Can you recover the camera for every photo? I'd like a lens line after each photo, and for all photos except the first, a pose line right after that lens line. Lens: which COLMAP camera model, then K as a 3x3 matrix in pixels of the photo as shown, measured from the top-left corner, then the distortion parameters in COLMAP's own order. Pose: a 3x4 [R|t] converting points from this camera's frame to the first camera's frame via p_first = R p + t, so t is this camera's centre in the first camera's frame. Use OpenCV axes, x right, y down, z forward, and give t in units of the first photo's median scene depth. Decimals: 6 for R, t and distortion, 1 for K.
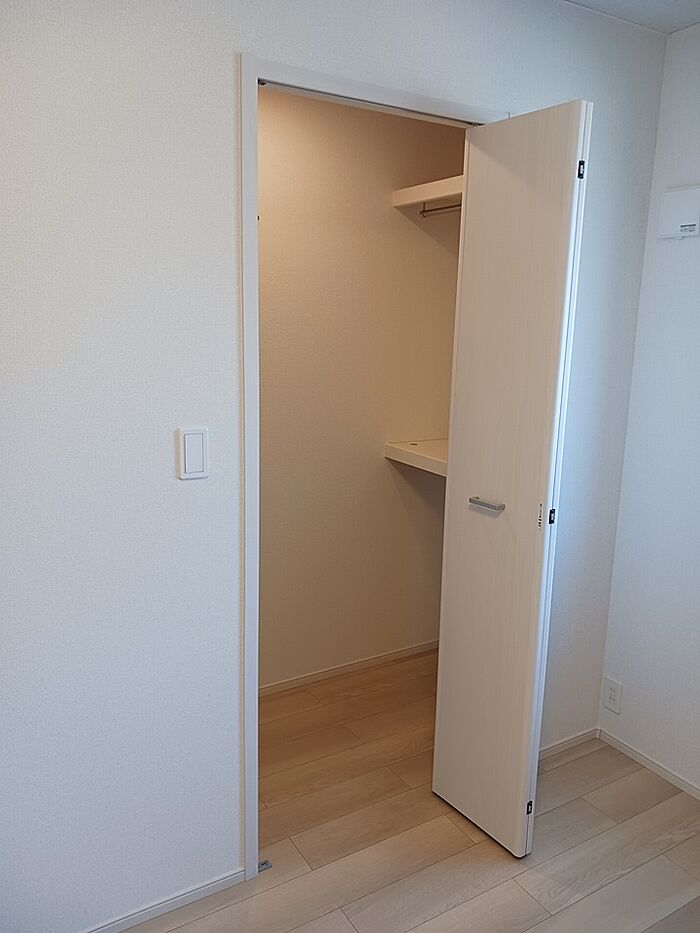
lens RADIAL K [[725.1, 0, 348.2], [0, 725.1, 463.0], [0, 0, 1]] dist [0.022827, -0.039352]
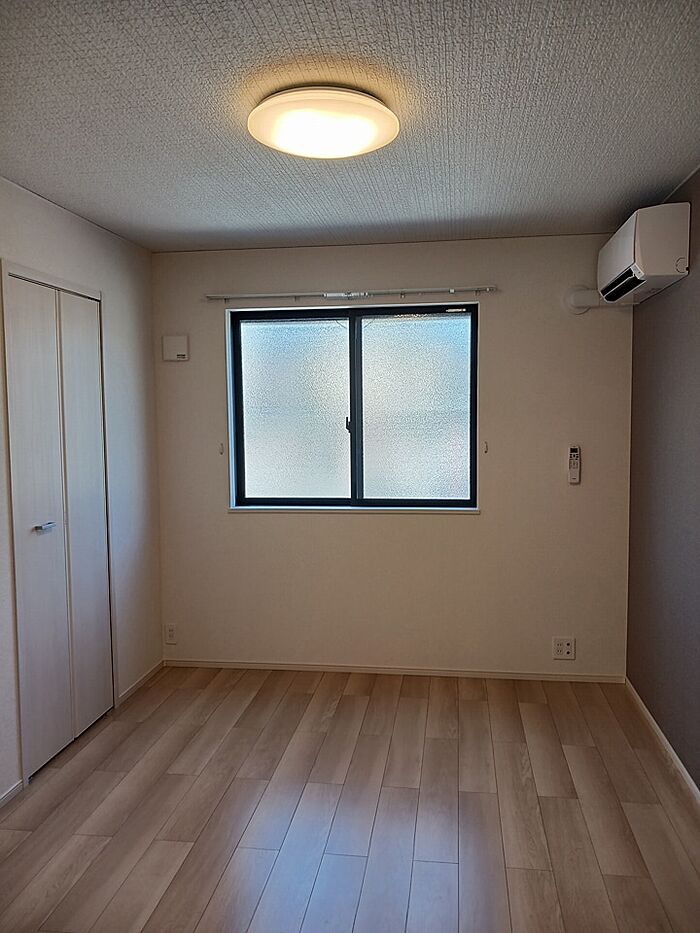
lens RADIAL K [[725.1, 0, 351.1], [0, 725.1, 466.7], [0, 0, 1]] dist [0.022827, -0.039352]
pose [[0.637163, -0.090590, 0.765387, -0.660755], [0.178580, 0.983396, -0.032270, 0.087437], [-0.749755, 0.157245, 0.642761, -0.449110]]
